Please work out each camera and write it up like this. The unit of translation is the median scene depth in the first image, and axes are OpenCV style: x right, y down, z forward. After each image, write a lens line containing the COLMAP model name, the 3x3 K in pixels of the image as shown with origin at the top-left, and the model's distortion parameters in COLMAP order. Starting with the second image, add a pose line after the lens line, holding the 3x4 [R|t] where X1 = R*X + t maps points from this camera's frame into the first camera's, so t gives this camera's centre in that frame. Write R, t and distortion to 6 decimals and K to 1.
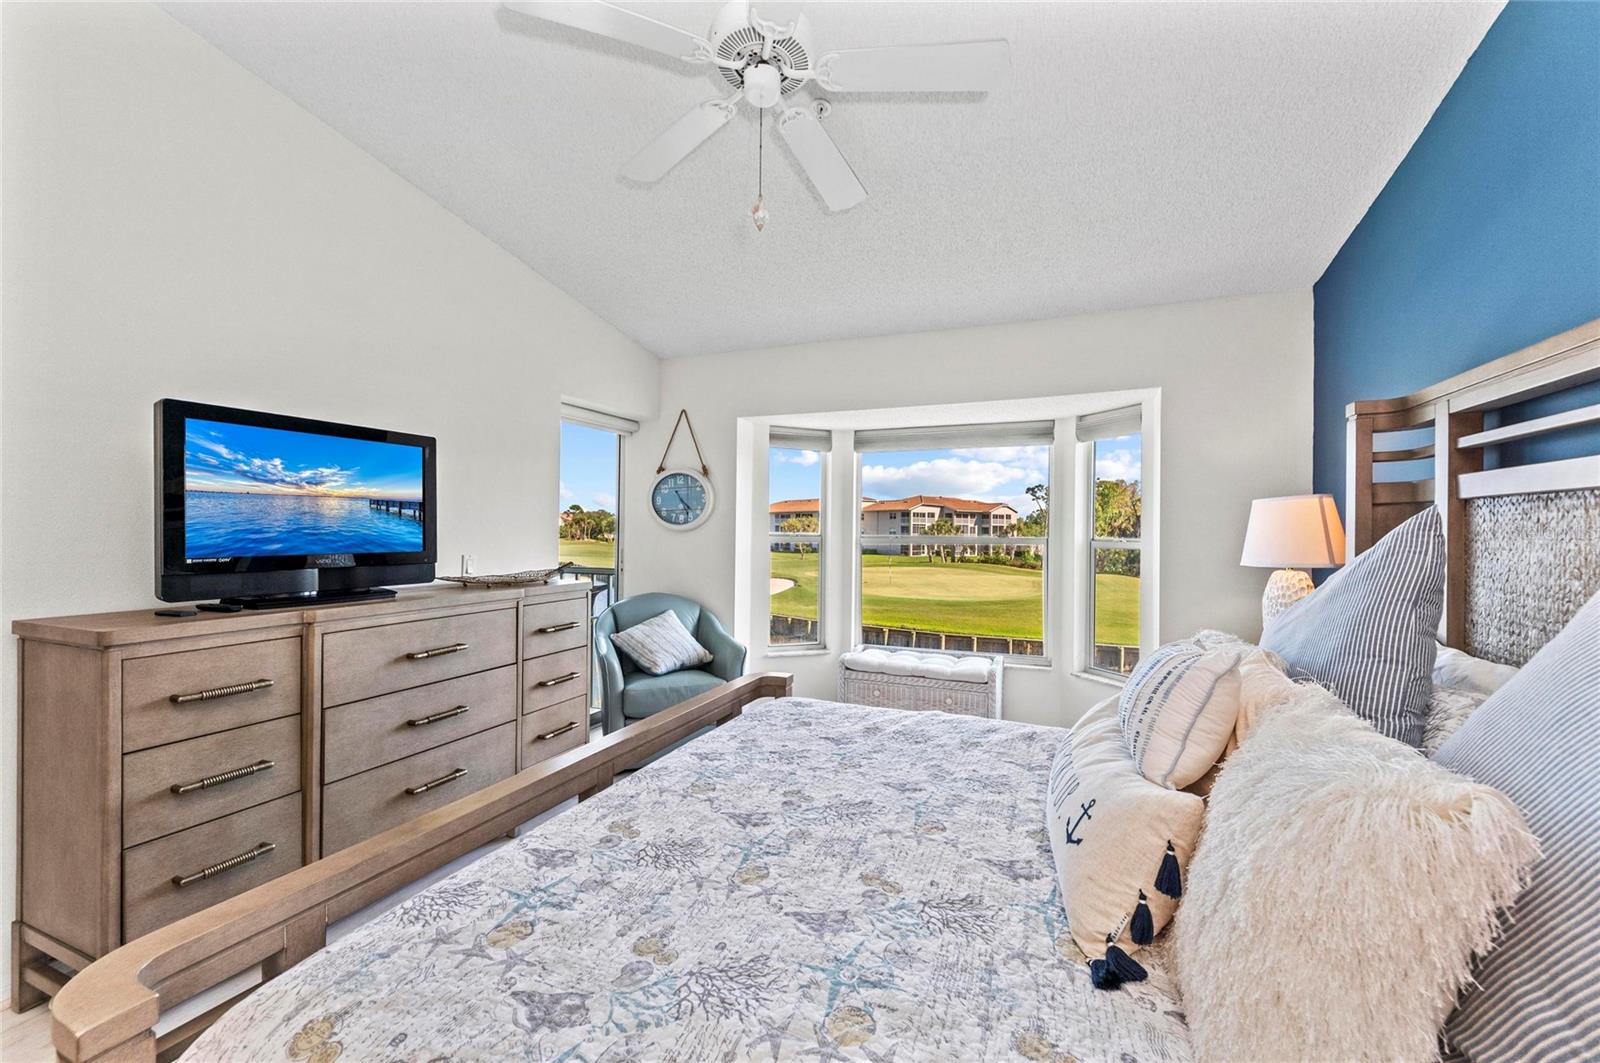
lens RADIAL K [[639.5, 0, 800.0], [0, 639.5, 538.8], [0, 0, 1]] dist [0.002568, -0.000058]
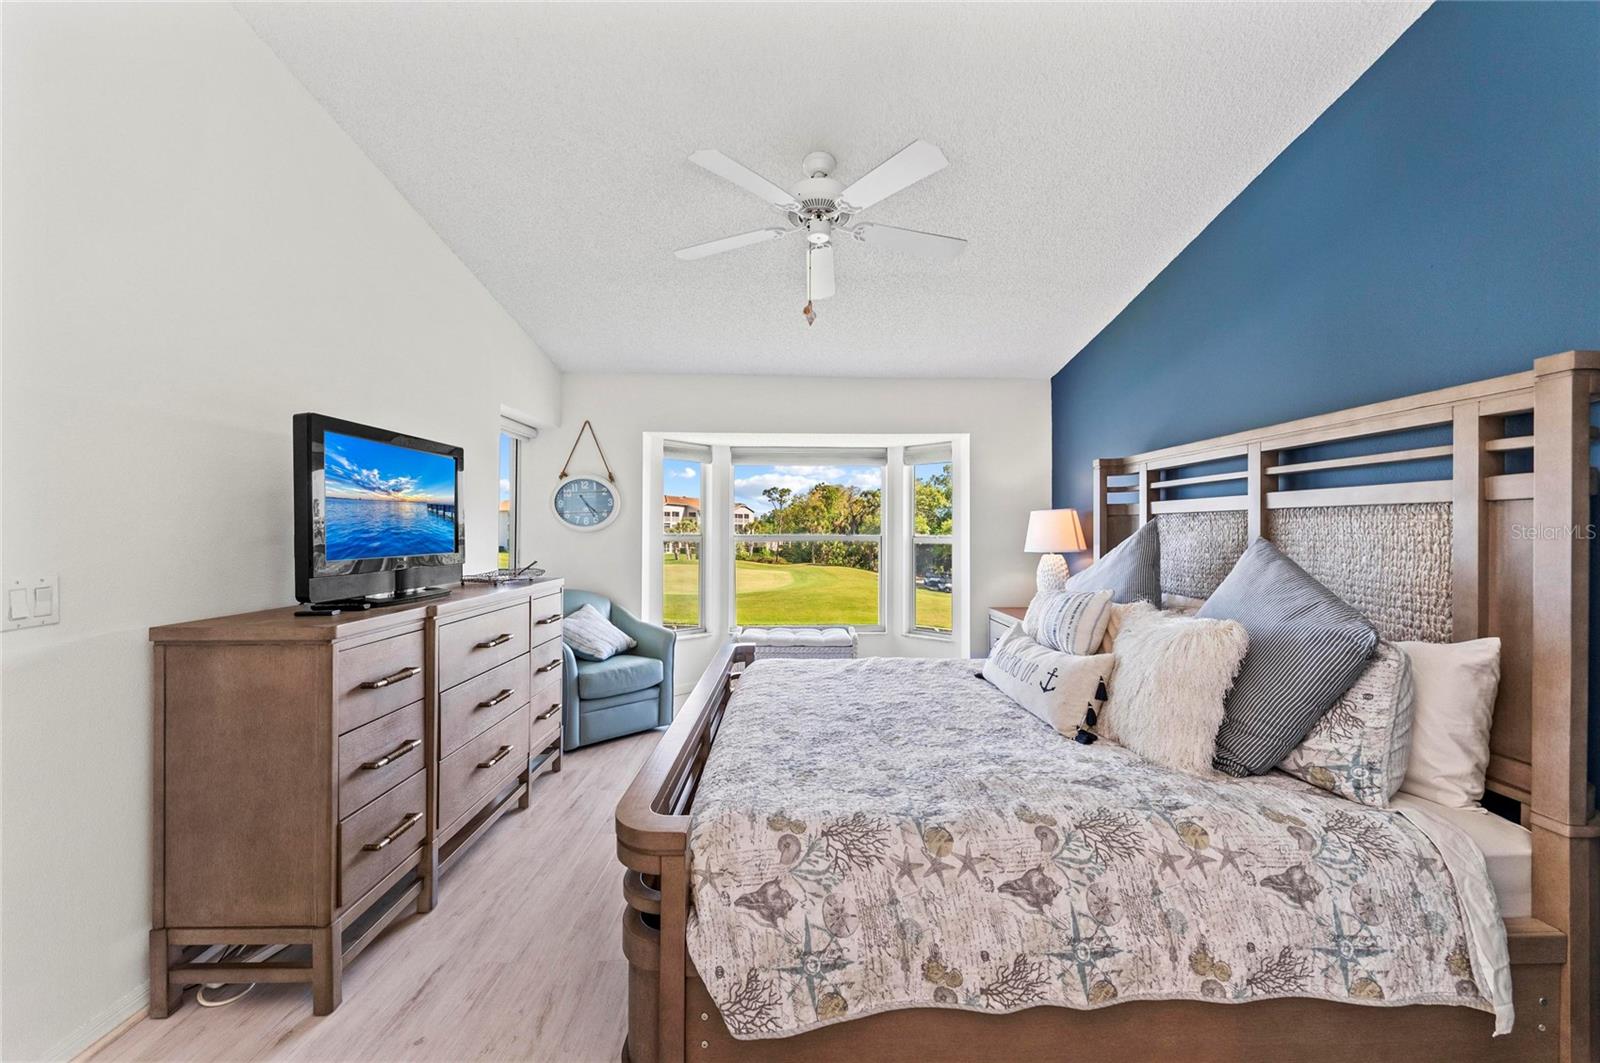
lens RADIAL K [[622.6, 0, 802.9], [0, 622.6, 531.8], [0, 0, 1]] dist [-0.000144, -0.000264]
pose [[0.915058, -0.005300, 0.403288, -0.620545], [0.008744, 0.999939, -0.006698, -0.004583], [-0.403228, 0.009655, 0.915049, -0.271373]]
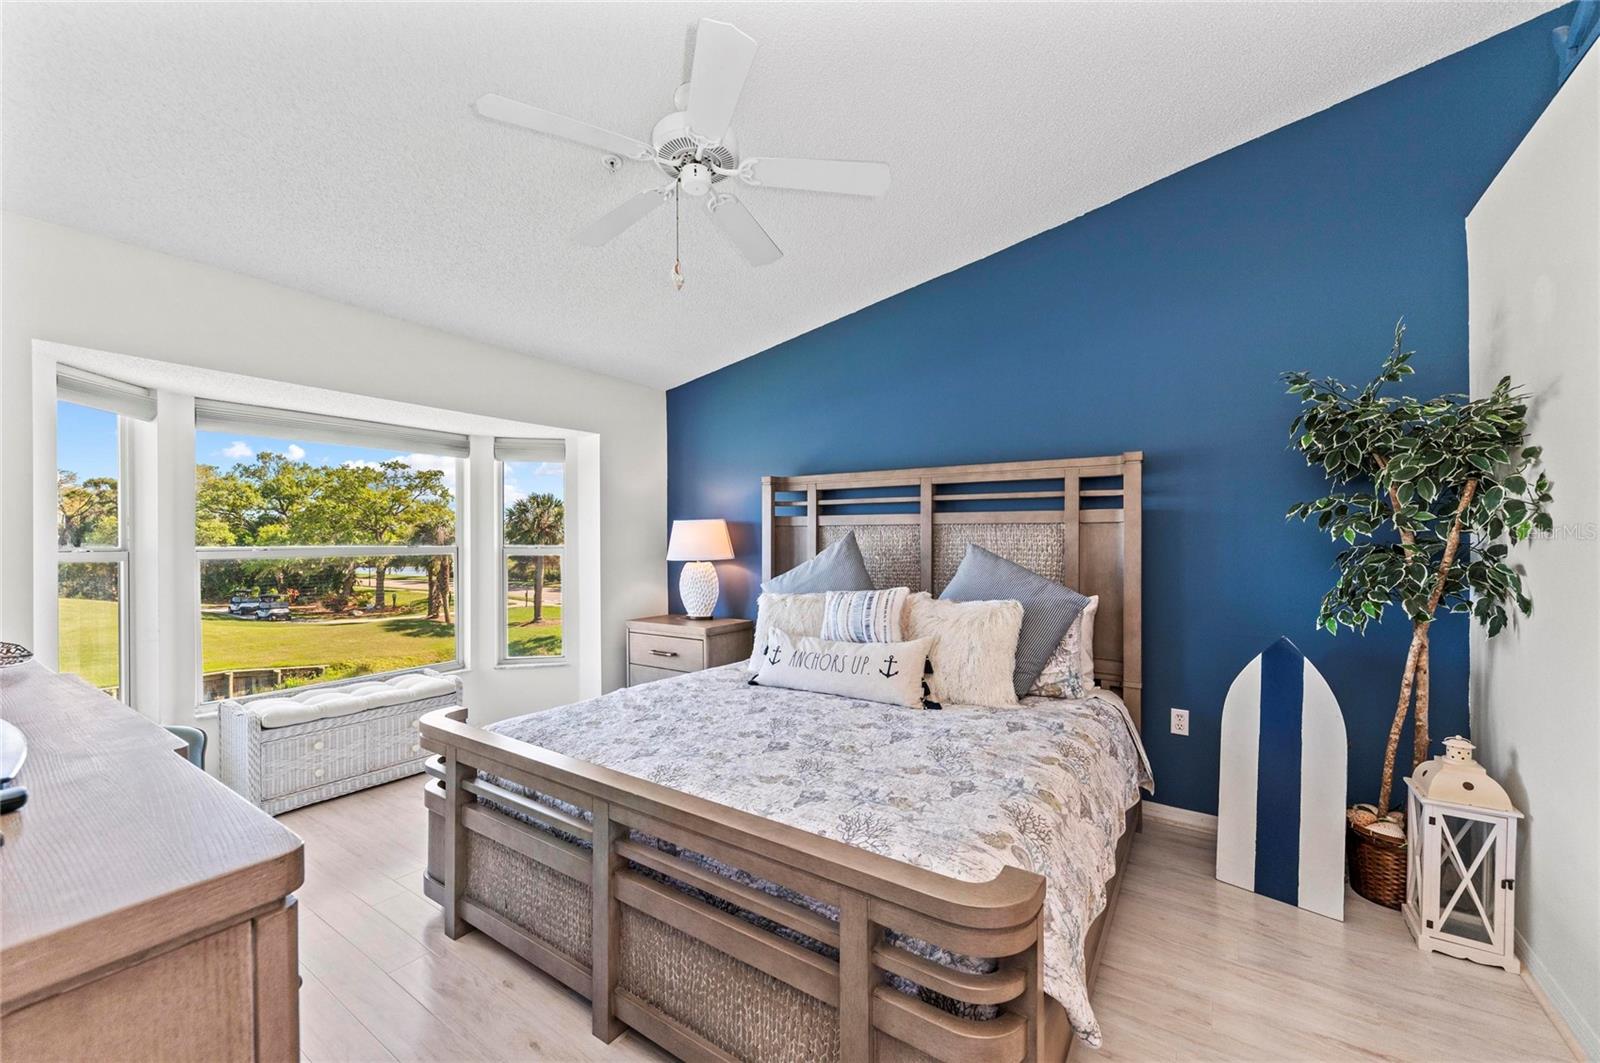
lens RADIAL K [[623.5, 0, 819.4], [0, 623.5, 546.7], [0, 0, 1]] dist [0.001162, -0.000108]
pose [[0.174010, -0.018705, 0.984566, -1.104950], [0.014612, 0.999759, 0.016411, -0.019878], [-0.984635, 0.011530, 0.174241, 0.518048]]
